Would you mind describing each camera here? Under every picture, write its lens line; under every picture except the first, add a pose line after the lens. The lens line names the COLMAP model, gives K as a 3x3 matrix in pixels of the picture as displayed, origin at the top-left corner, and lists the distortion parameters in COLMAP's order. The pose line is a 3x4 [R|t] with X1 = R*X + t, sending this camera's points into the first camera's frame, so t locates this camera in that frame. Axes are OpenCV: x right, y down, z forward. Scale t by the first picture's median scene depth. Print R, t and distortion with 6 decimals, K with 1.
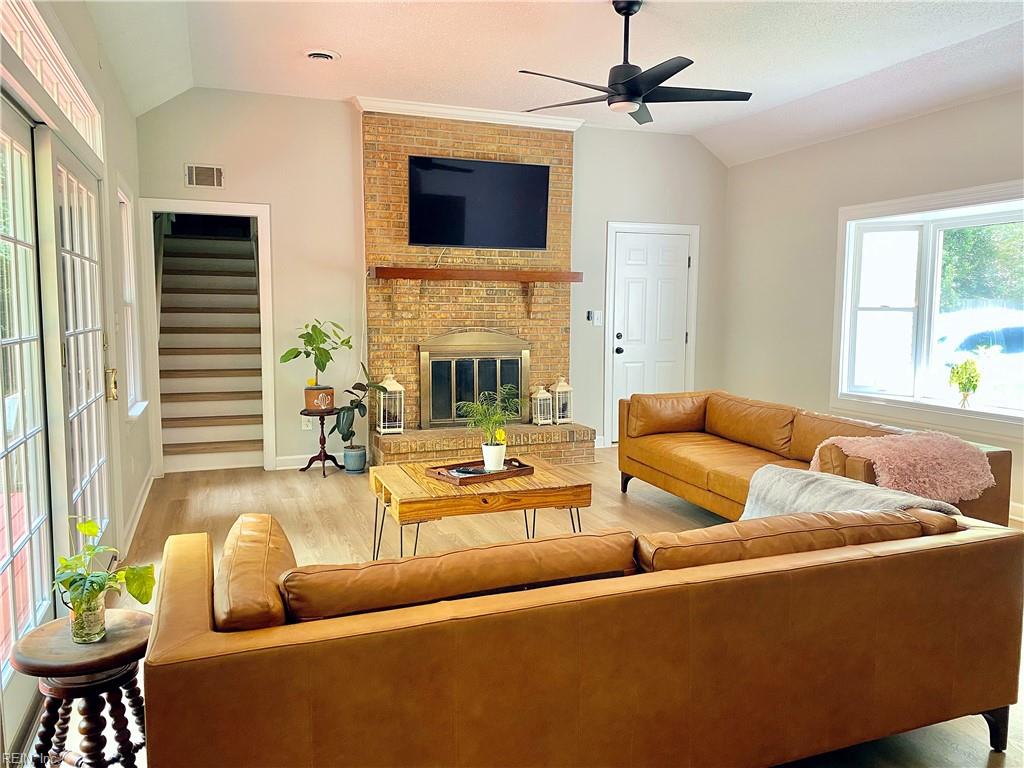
lens RADIAL K [[776.5, 0, 511.2], [0, 776.5, 387.5], [0, 0, 1]] dist [0.027145, -0.045575]
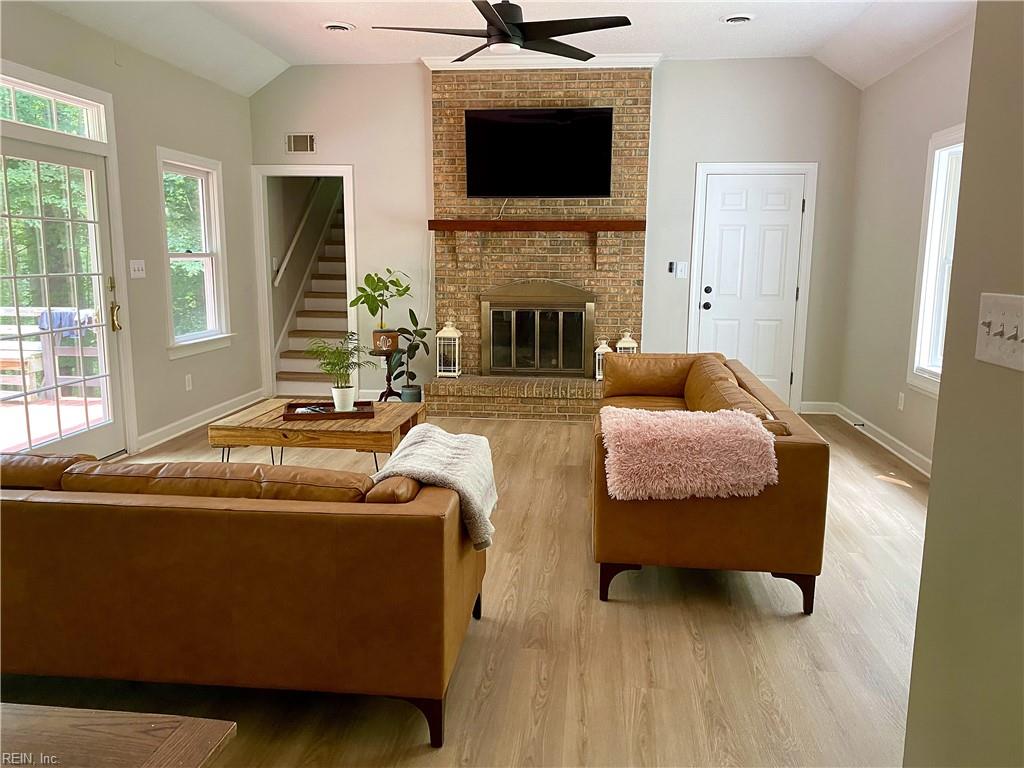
lens RADIAL K [[776.5, 0, 509.6], [0, 776.5, 382.2], [0, 0, 1]] dist [0.027145, -0.045575]
pose [[0.891610, 0.074723, -0.446597, 0.389874], [-0.049011, 0.996421, 0.068870, -0.011224], [0.450145, -0.039517, 0.892081, 0.084331]]
